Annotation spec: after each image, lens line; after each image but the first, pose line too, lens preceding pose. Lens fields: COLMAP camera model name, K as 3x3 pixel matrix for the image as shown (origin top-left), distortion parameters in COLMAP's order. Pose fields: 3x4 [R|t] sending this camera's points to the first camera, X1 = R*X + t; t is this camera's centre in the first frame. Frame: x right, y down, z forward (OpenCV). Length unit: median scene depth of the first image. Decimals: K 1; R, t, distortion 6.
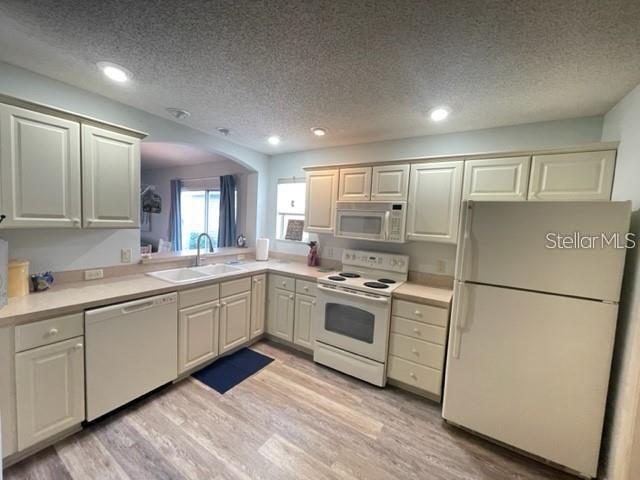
lens RADIAL K [[258.6, 0, 318.9], [0, 258.6, 239.6], [0, 0, 1]] dist [-0.002257, 0.000674]
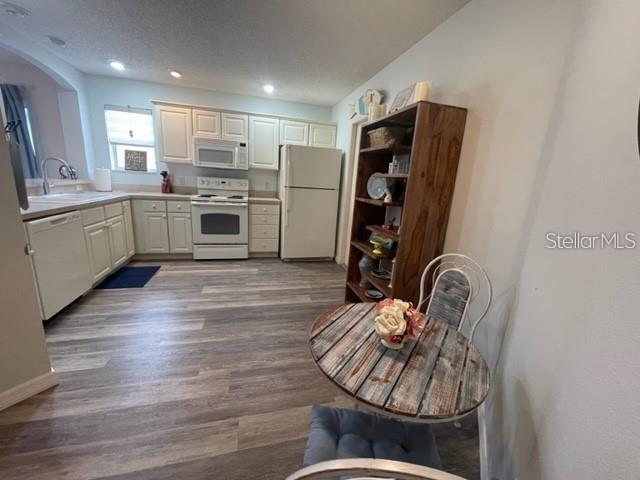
lens RADIAL K [[258.6, 0, 318.6], [0, 258.6, 241.2], [0, 0, 1]] dist [-0.002257, 0.000674]
pose [[0.684948, -0.180140, 0.705971, -0.506008], [0.027508, 0.974656, 0.222011, 0.089827], [-0.728072, -0.132646, 0.672544, -0.374122]]
